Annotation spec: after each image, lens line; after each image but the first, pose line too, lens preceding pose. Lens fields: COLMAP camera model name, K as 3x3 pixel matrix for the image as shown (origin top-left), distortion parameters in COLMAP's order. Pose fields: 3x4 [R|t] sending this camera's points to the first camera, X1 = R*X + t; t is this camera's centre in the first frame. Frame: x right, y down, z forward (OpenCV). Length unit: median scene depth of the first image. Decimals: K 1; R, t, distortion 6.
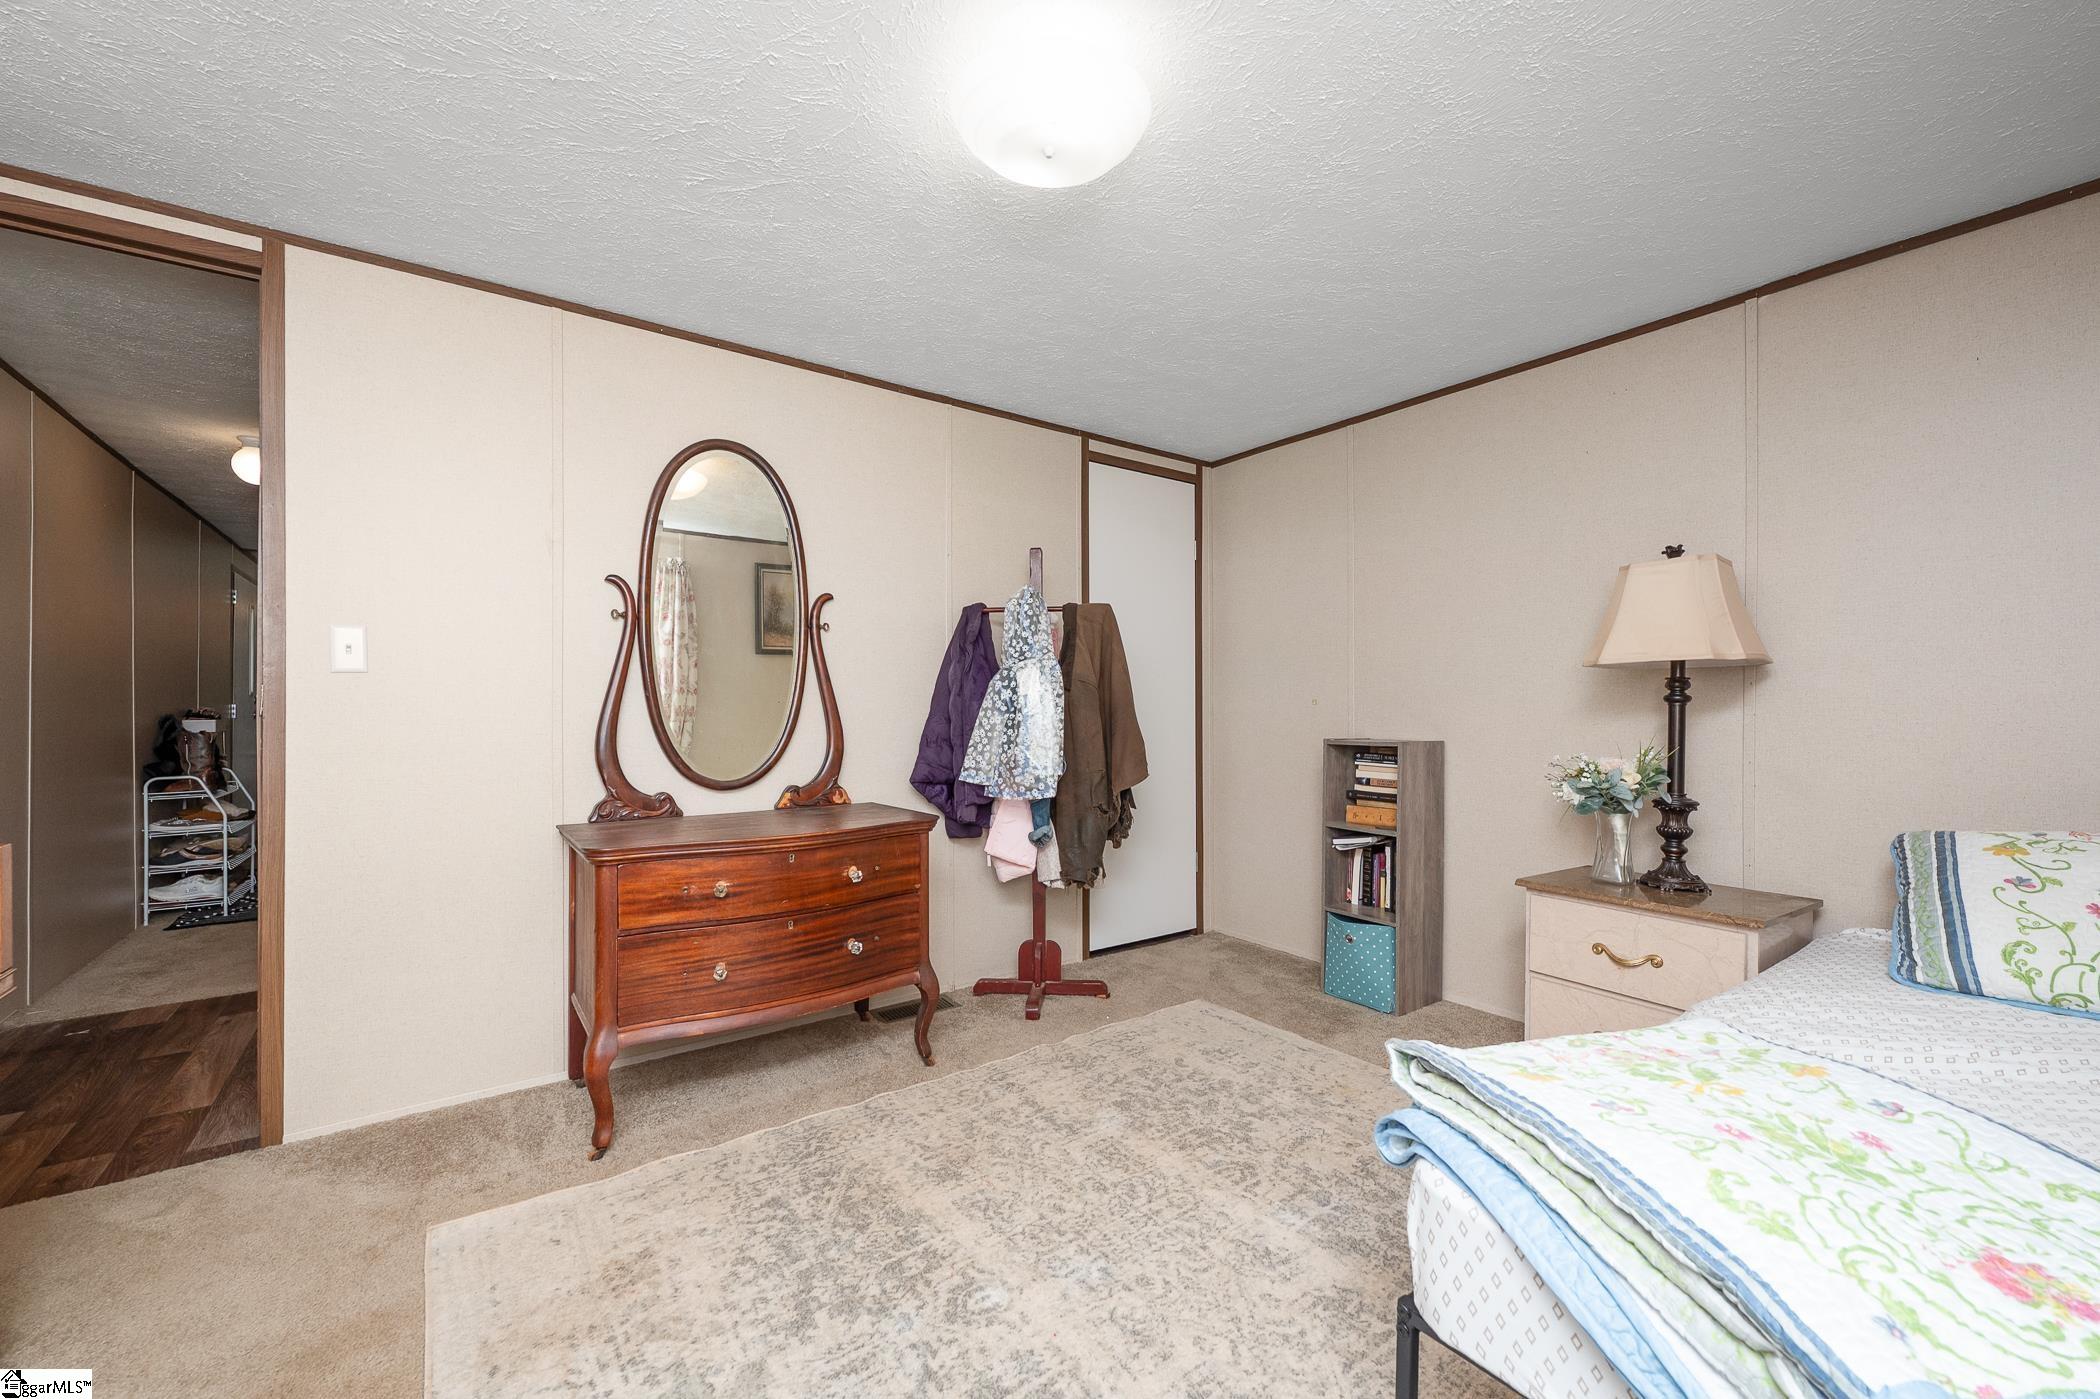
lens RADIAL K [[838.9, 0, 1045.1], [0, 838.9, 706.3], [0, 0, 1]] dist [0.005608, -0.000120]
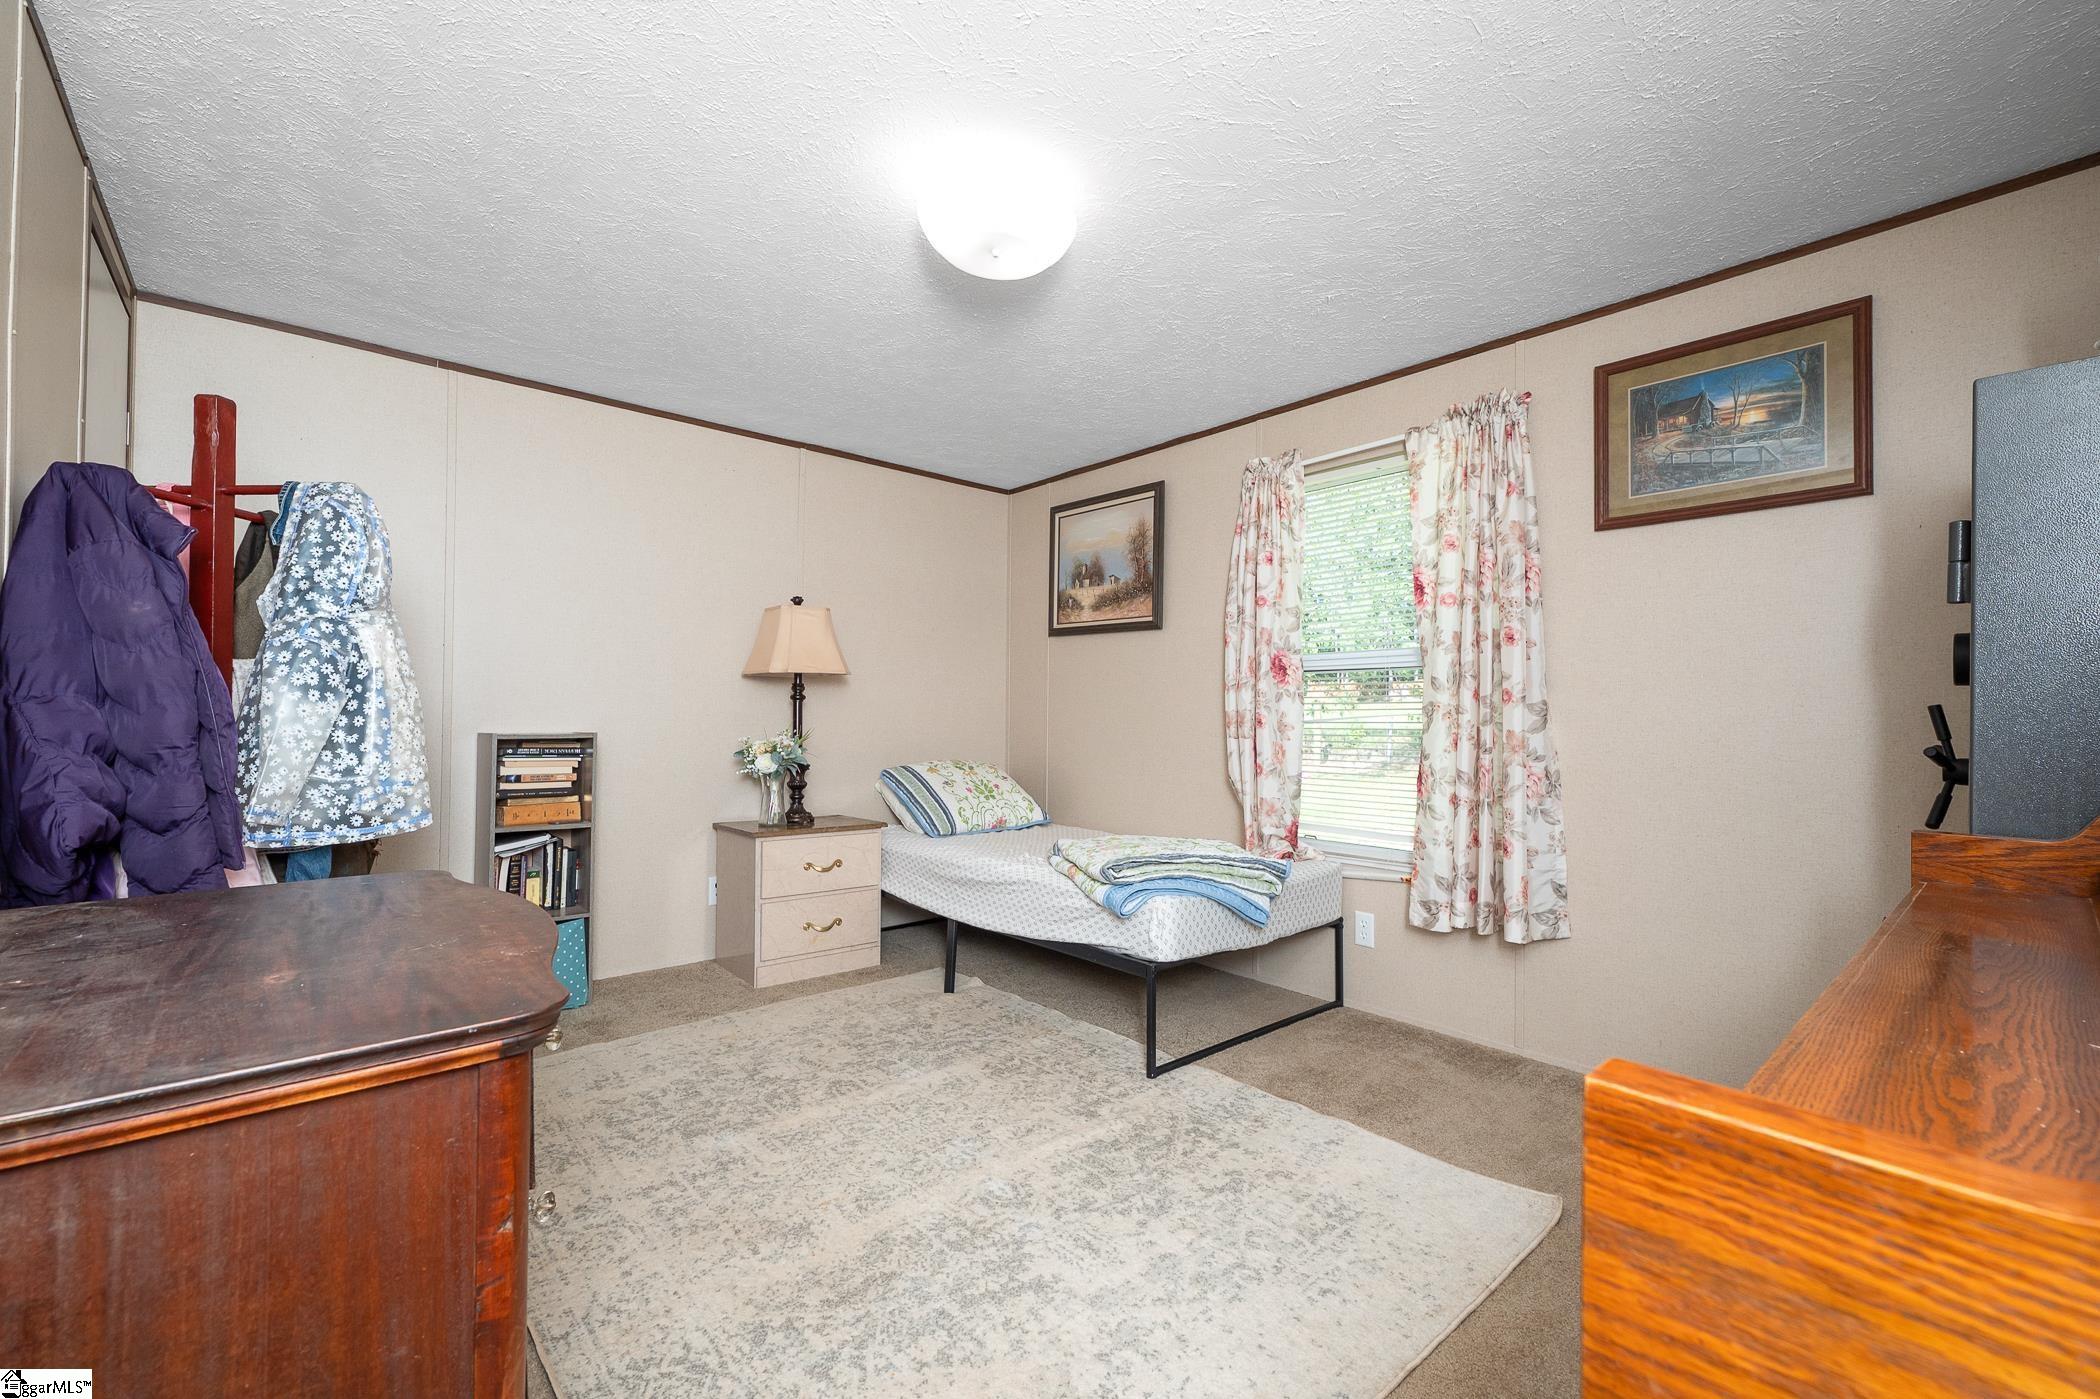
lens RADIAL K [[889.1, 0, 1046.5], [0, 889.1, 709.0], [0, 0, 1]] dist [0.000763, 0.000656]
pose [[-0.107422, 0.009381, 0.994169, -0.919385], [-0.009932, 0.999895, -0.010508, 0.024561], [-0.994164, -0.011003, -0.107318, 0.741654]]
